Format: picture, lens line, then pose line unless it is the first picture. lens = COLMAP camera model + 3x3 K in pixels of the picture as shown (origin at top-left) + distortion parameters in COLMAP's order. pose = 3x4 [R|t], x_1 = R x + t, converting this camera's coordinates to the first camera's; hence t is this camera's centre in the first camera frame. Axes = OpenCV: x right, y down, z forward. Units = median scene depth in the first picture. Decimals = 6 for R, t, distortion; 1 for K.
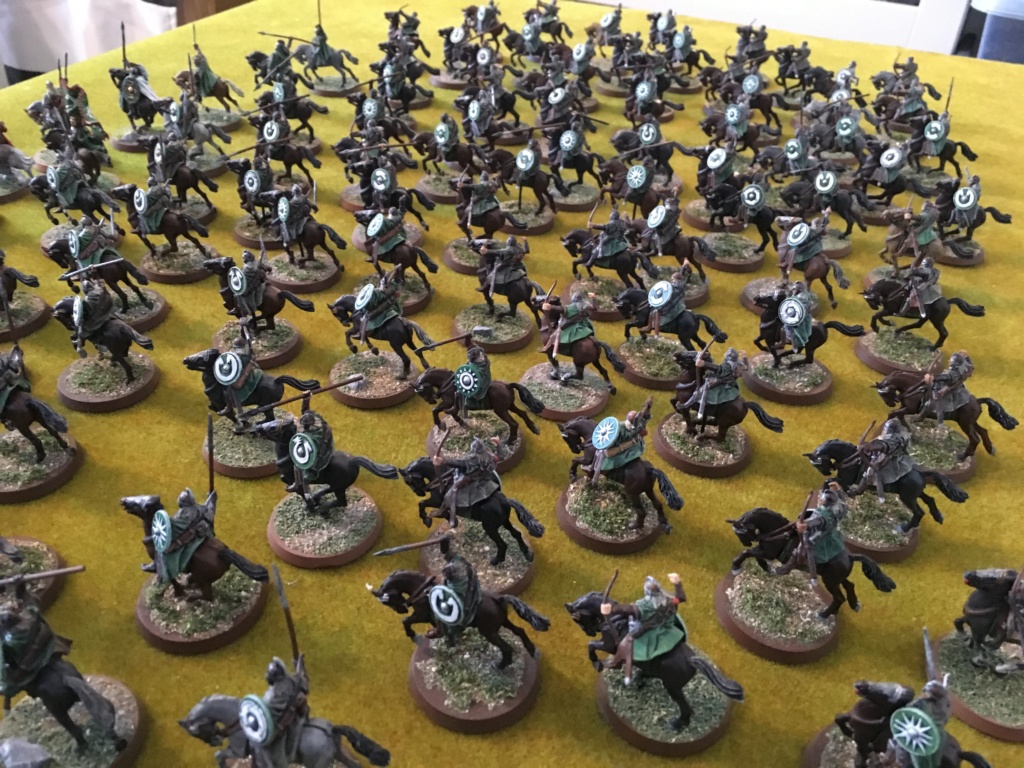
lens RADIAL K [[871.8, 0, 510.8], [0, 871.8, 387.8], [0, 0, 1]] dist [0.007554, 0.001961]
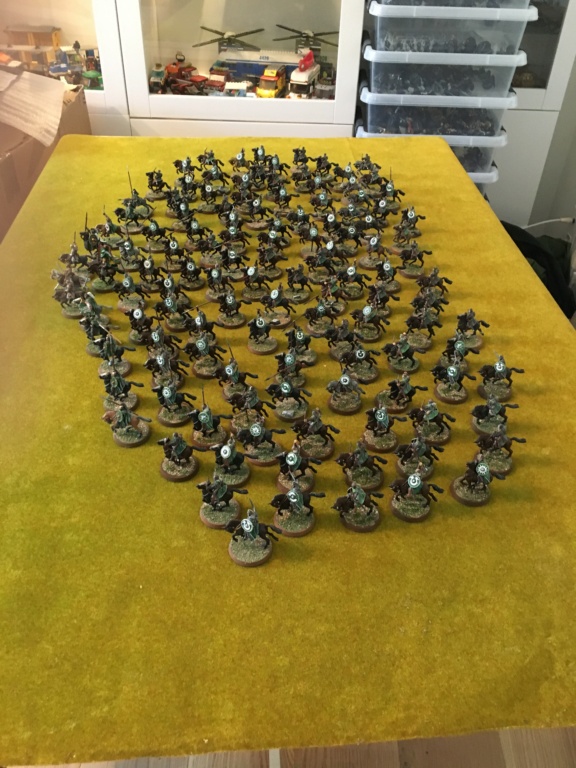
lens RADIAL K [[653.9, 0, 287.5], [0, 653.9, 382.3], [0, 0, 1]] dist [0.007554, 0.001961]
pose [[0.899948, -0.295201, 0.320859, -0.832864], [0.270948, 0.955225, 0.118880, -0.056823], [-0.341586, -0.020050, 0.939637, -1.076869]]
